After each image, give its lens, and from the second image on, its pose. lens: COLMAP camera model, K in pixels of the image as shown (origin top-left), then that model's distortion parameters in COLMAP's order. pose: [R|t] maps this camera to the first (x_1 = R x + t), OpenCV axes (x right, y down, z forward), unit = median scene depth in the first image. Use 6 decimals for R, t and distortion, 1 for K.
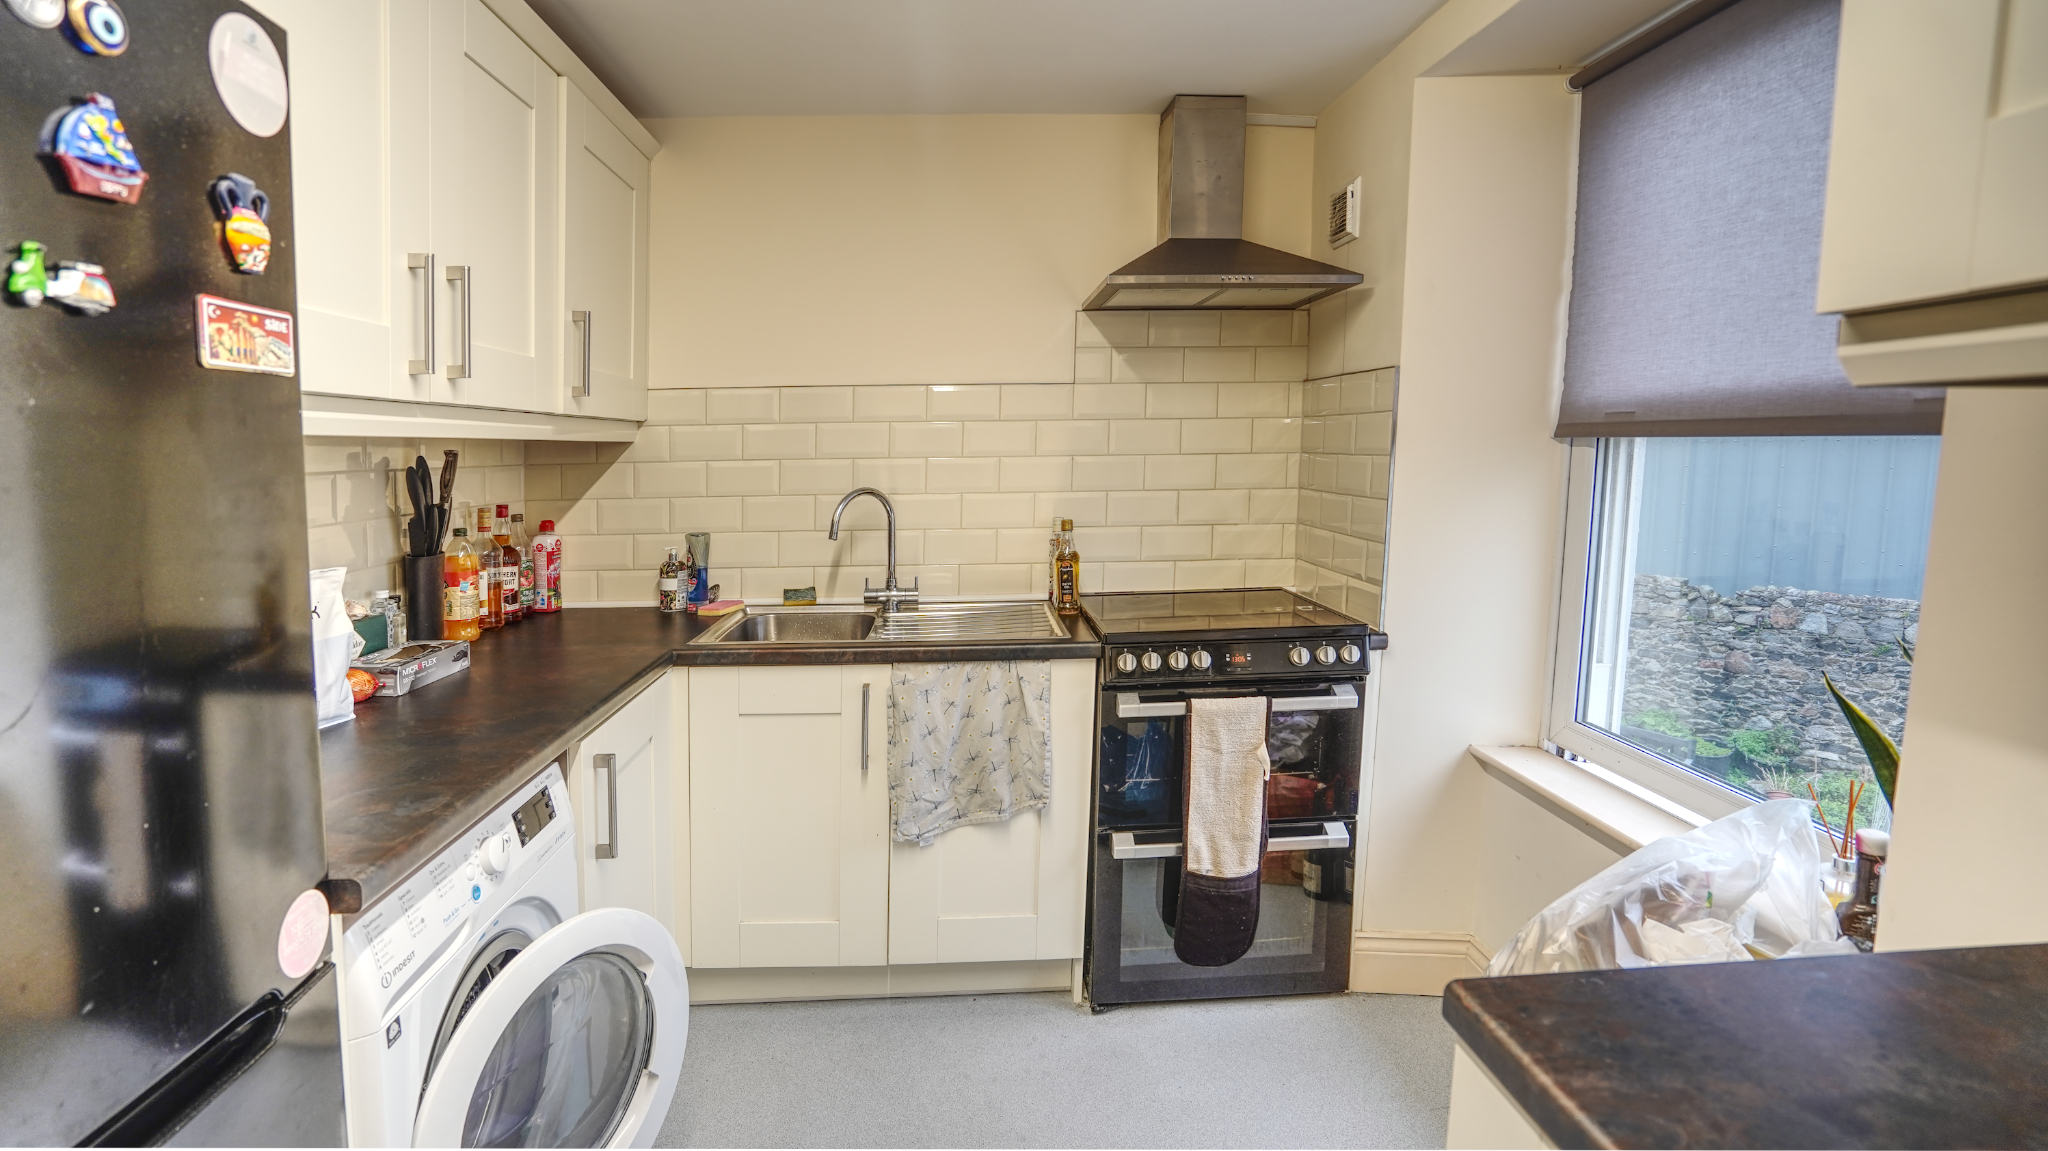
lens RADIAL K [[971.3, 0, 1023.6], [0, 971.3, 489.5], [0, 0, 1]] dist [-0.035797, 0.019882]
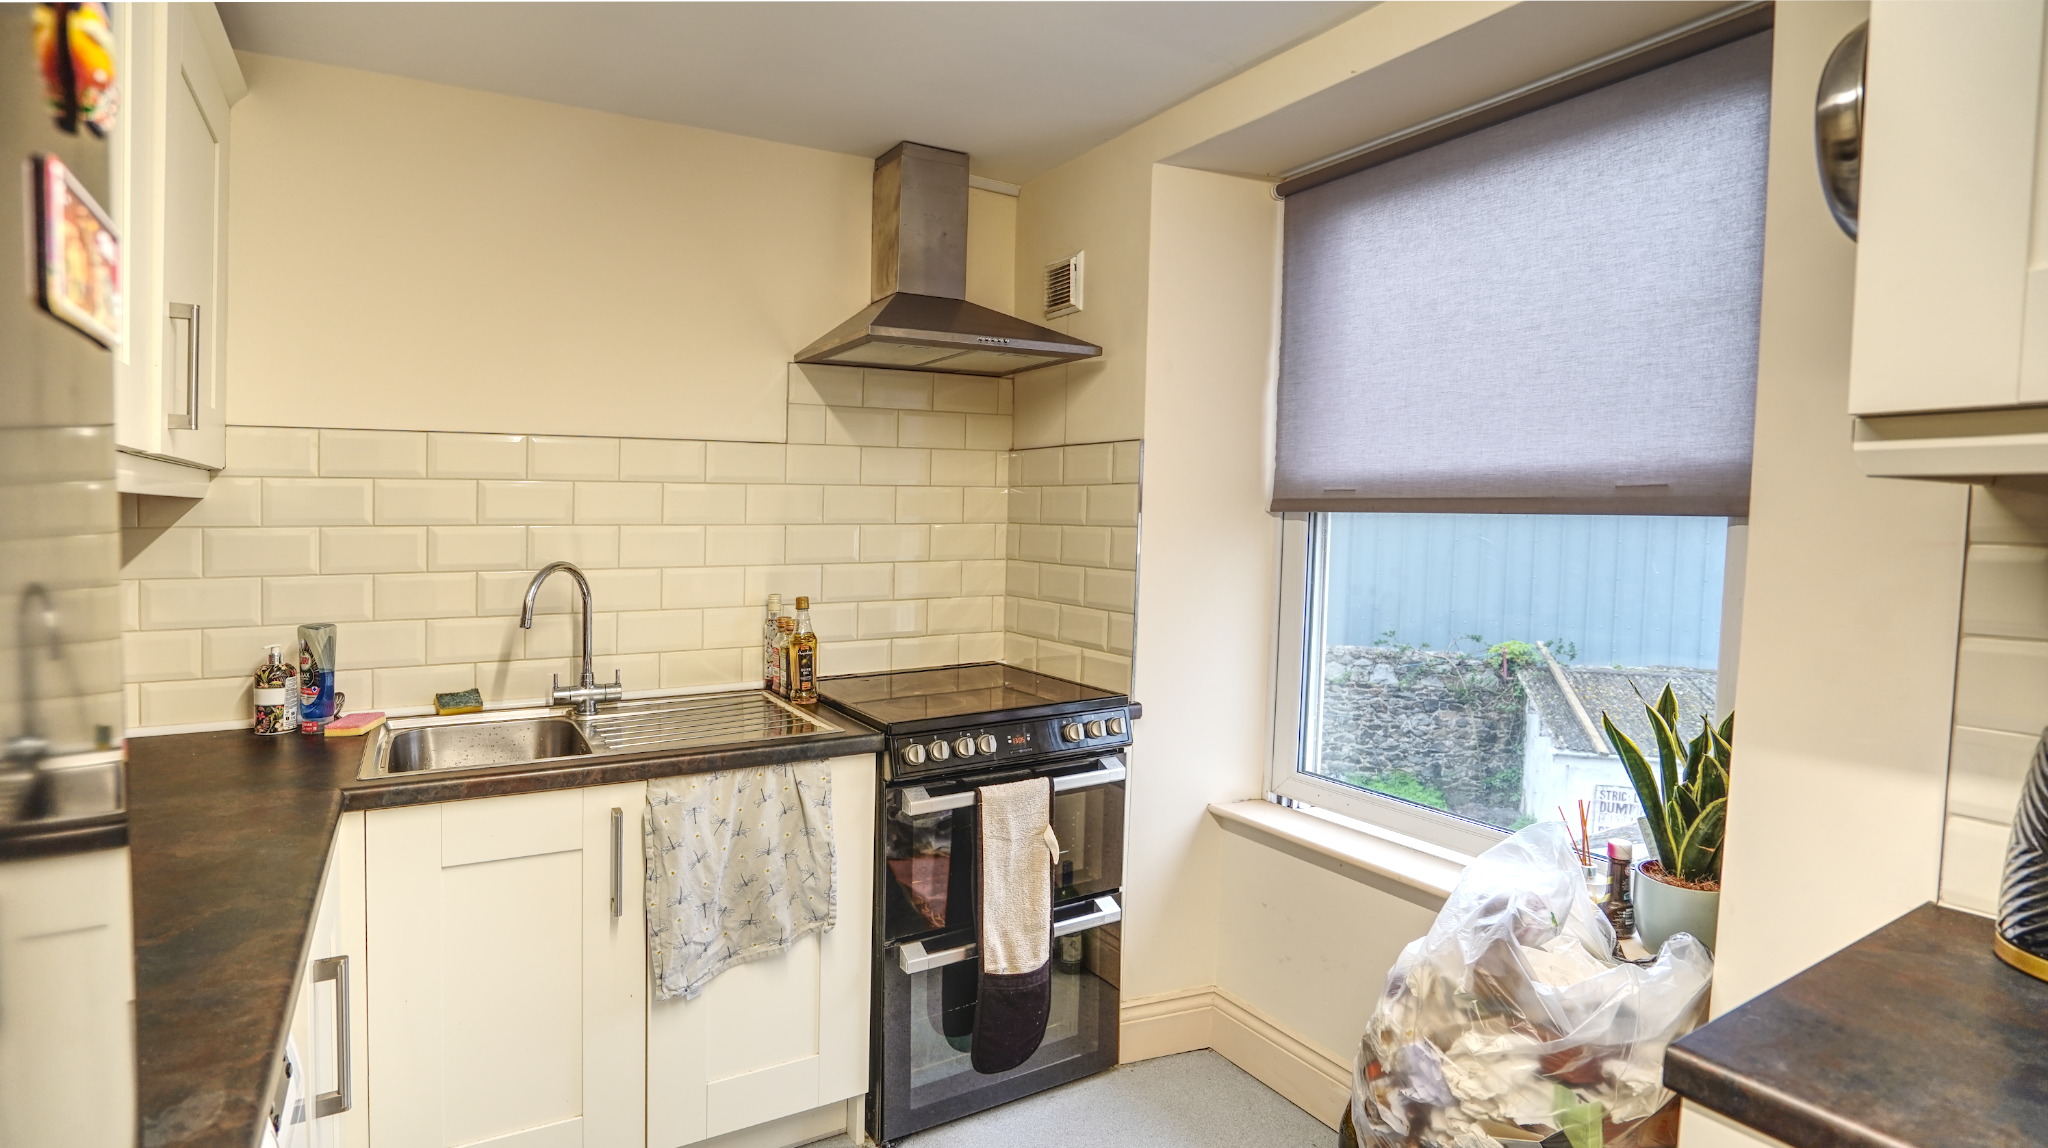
lens RADIAL K [[1000.5, 0, 979.1], [0, 1000.5, 539.7], [0, 0, 1]] dist [-0.051864, 0.023022]
pose [[0.904684, 0.003485, 0.426069, -0.229415], [0.005015, 0.999810, -0.018825, -0.002956], [-0.426053, 0.019167, 0.904495, 0.126992]]
